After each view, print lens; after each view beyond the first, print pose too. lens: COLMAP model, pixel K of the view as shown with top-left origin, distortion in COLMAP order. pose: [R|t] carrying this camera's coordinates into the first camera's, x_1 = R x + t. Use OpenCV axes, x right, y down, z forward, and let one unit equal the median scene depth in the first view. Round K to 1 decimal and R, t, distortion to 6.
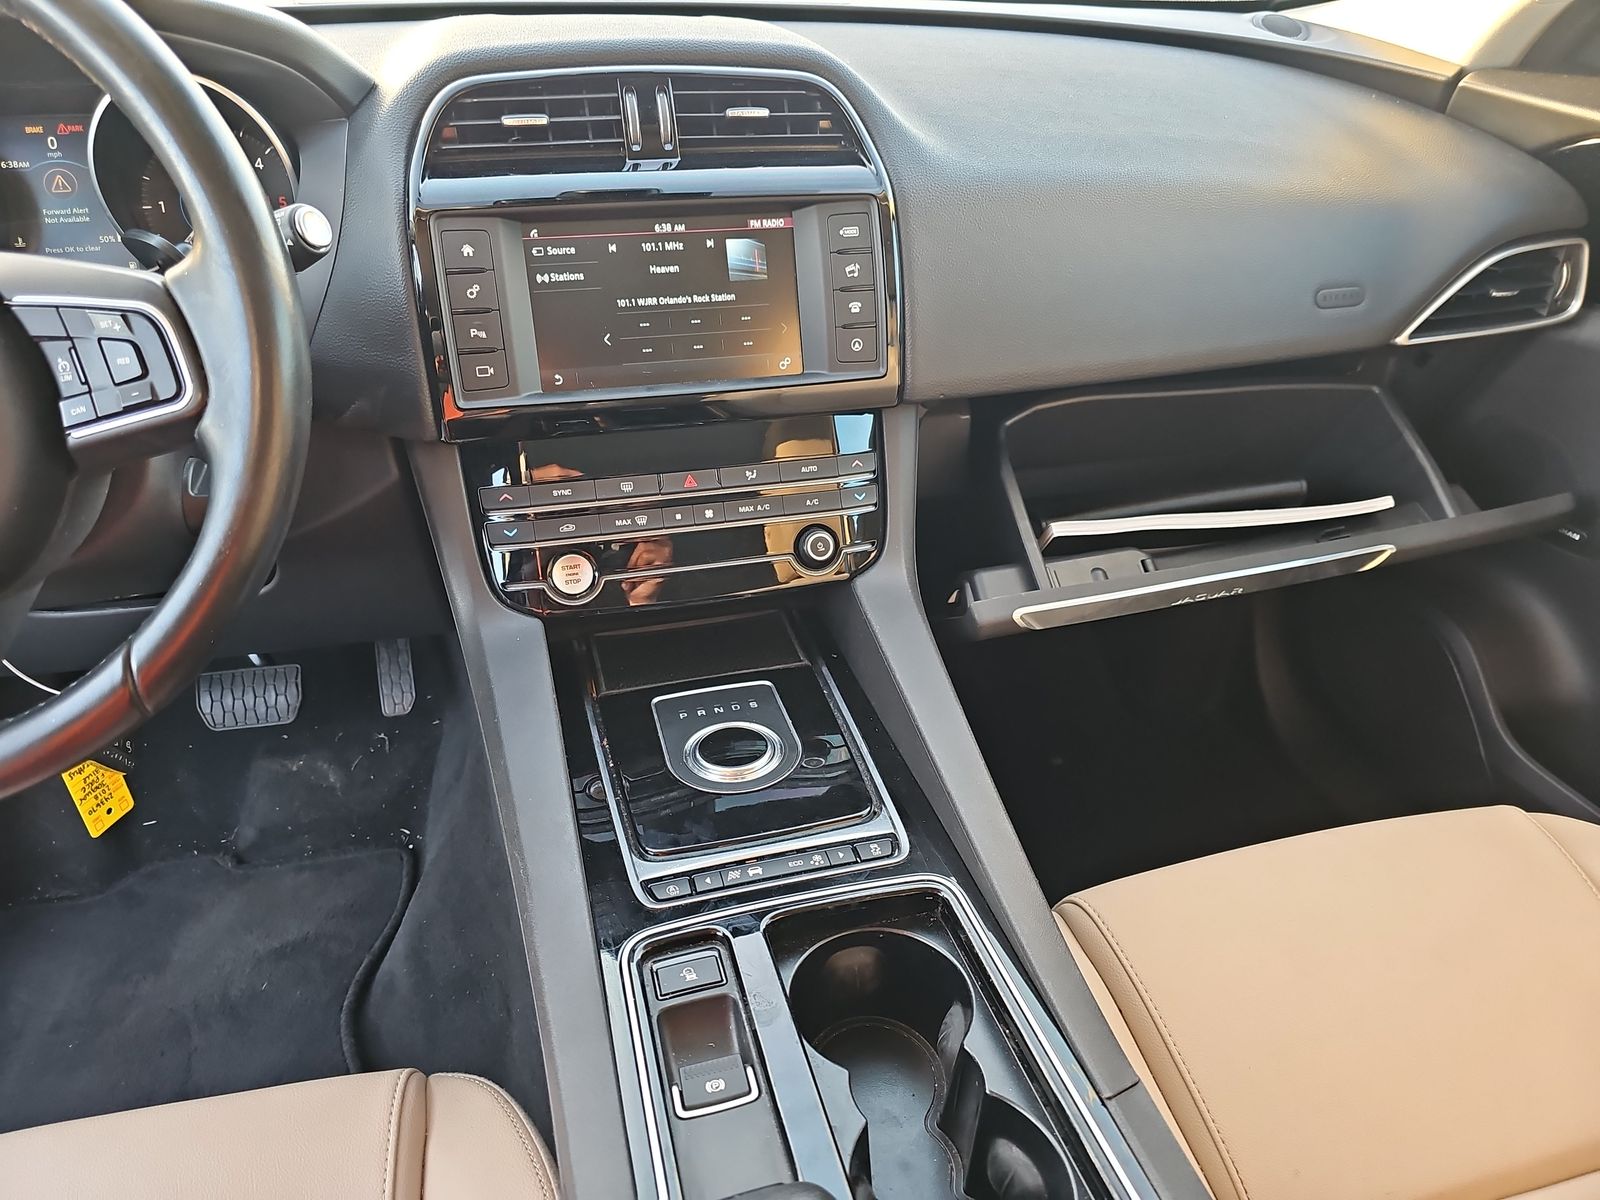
lens RADIAL K [[1057.7, 0, 798.8], [0, 1057.7, 612.9], [0, 0, 1]] dist [0.025688, -0.025098]
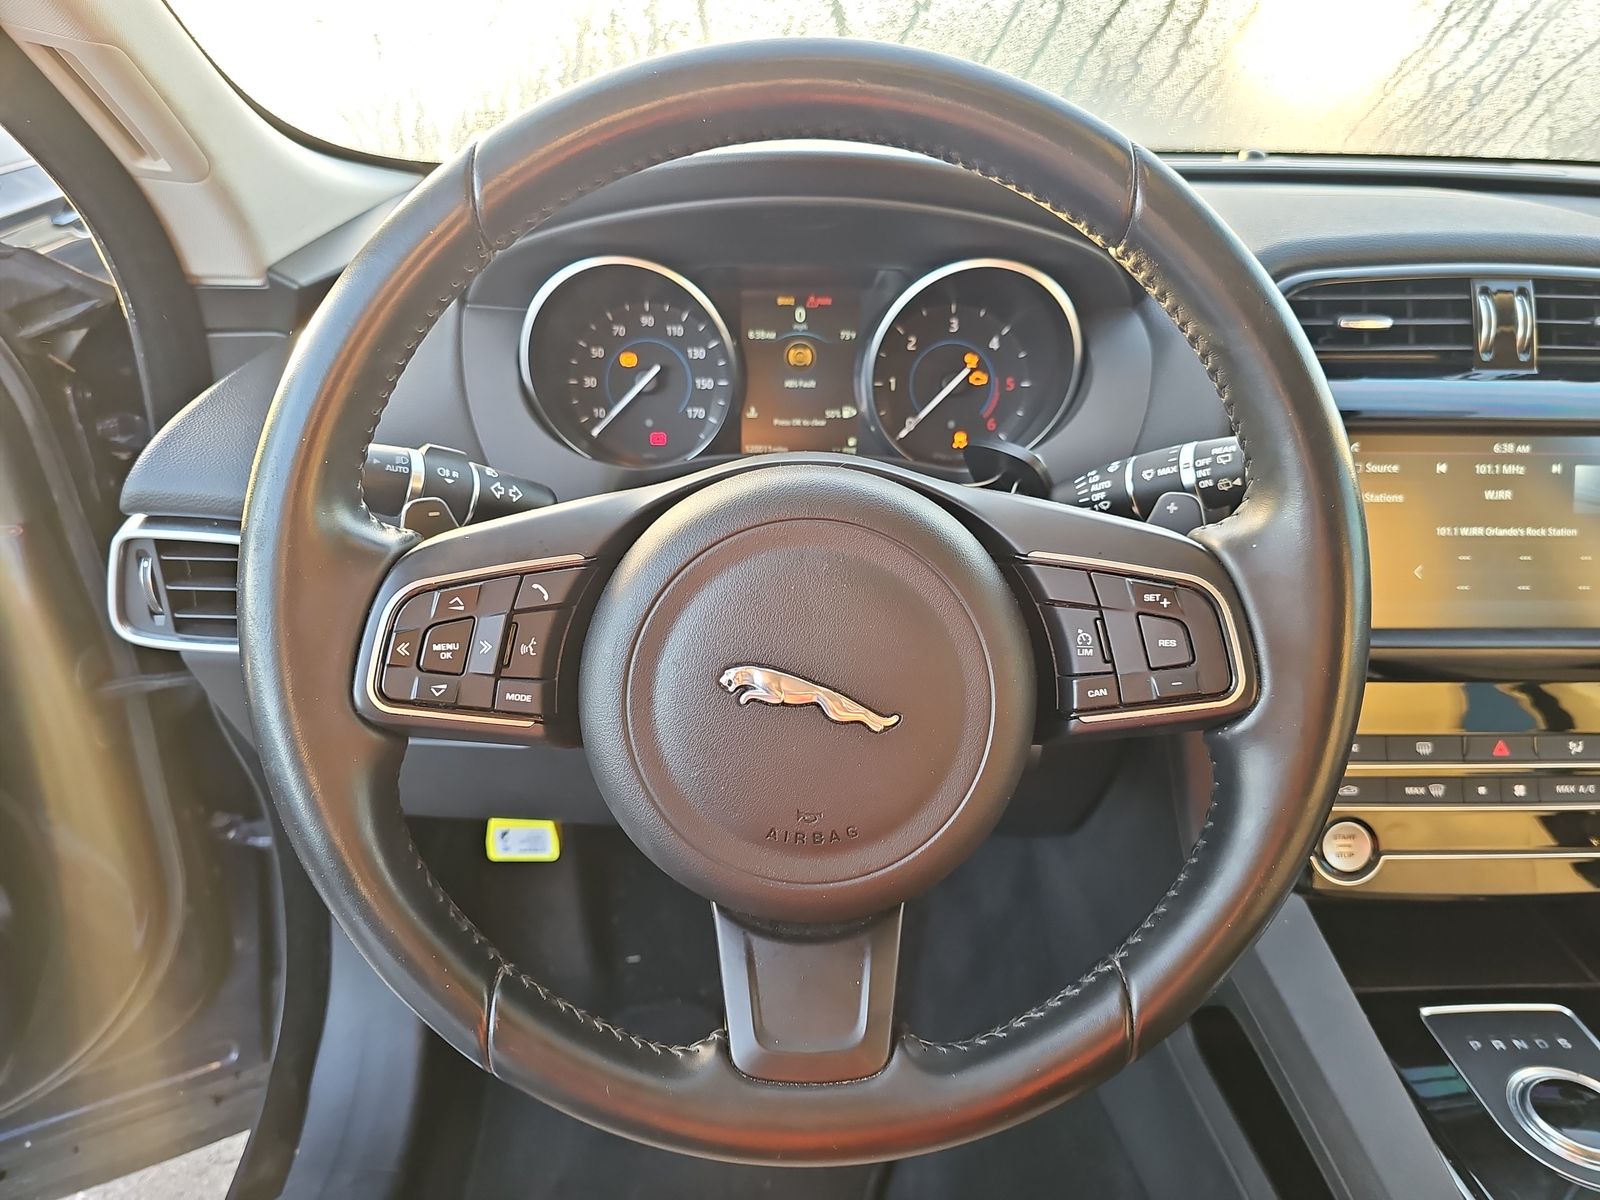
lens RADIAL K [[1057.7, 0, 799.7], [0, 1057.7, 587.8], [0, 0, 1]] dist [0.025688, -0.025098]
pose [[0.977323, 0.099058, -0.187154, -0.508326], [-0.117357, 0.989063, -0.089340, -0.114200], [0.176257, 0.109278, 0.978260, 0.091613]]
